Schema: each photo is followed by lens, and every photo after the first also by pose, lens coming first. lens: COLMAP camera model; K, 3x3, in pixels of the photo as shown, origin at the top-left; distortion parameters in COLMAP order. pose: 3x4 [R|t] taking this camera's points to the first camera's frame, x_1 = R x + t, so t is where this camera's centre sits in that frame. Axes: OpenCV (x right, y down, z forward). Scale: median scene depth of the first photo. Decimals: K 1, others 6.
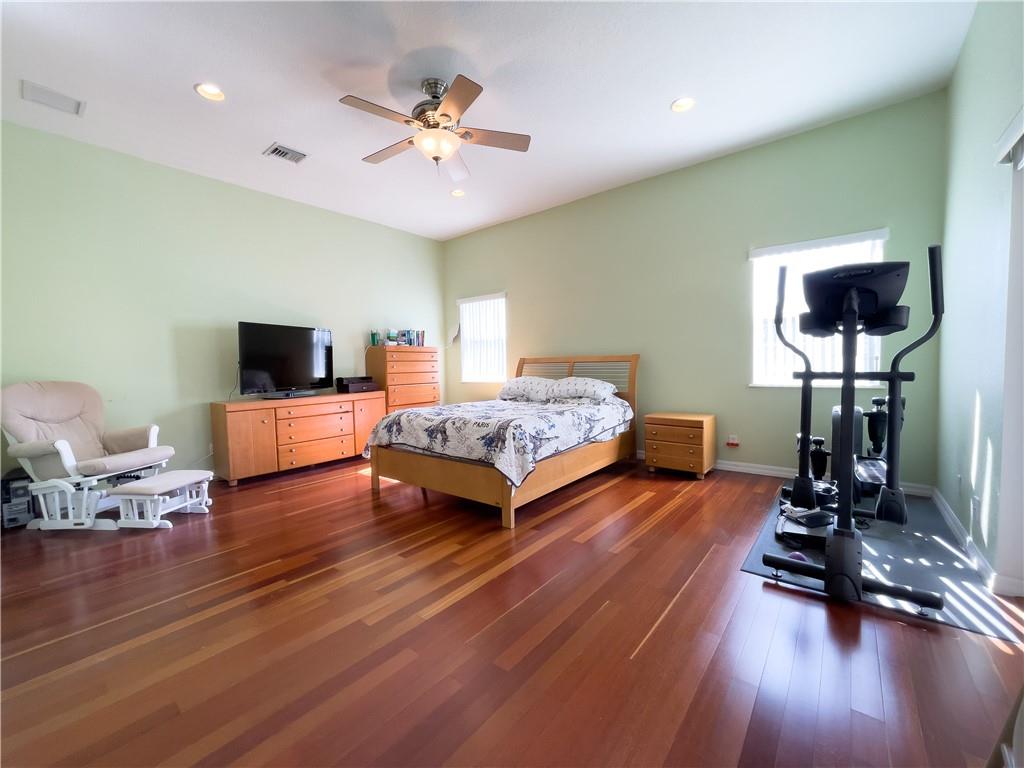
lens RADIAL K [[417.6, 0, 509.5], [0, 417.6, 384.5], [0, 0, 1]] dist [0.004102, 0.001393]
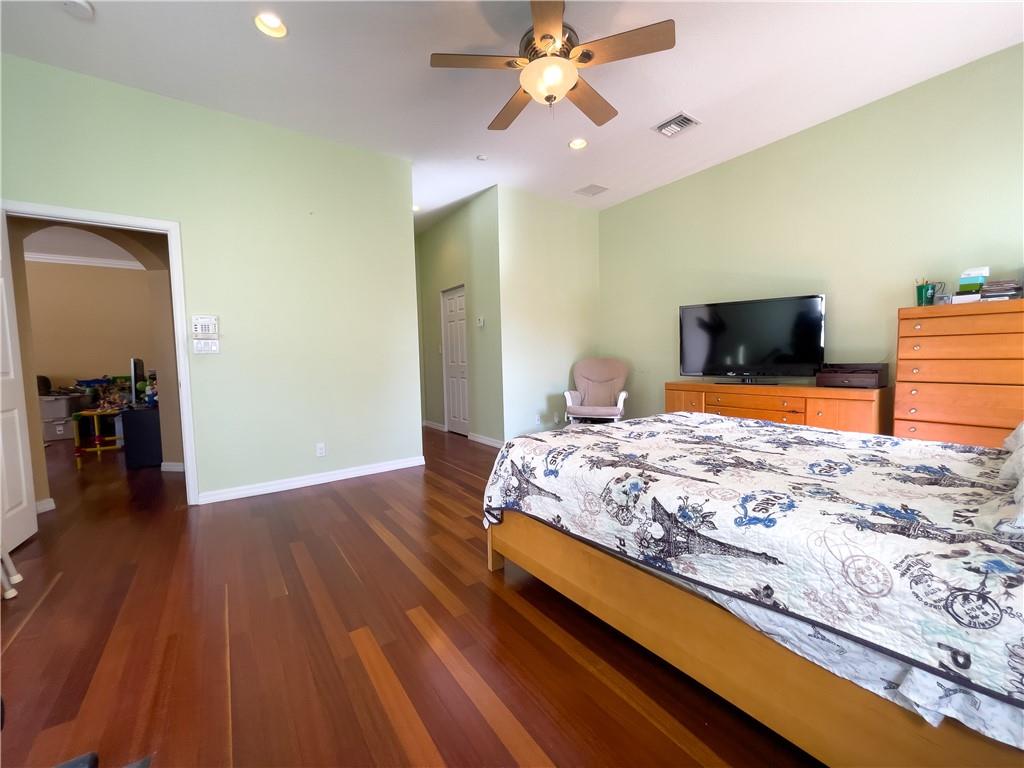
lens RADIAL K [[417.6, 0, 508.9], [0, 417.6, 385.8], [0, 0, 1]] dist [0.004102, 0.001393]
pose [[-0.283174, 0.091714, -0.954673, 0.565300], [-0.019531, 0.994659, 0.101349, -0.057630], [0.958870, 0.047345, -0.279870, 0.999778]]
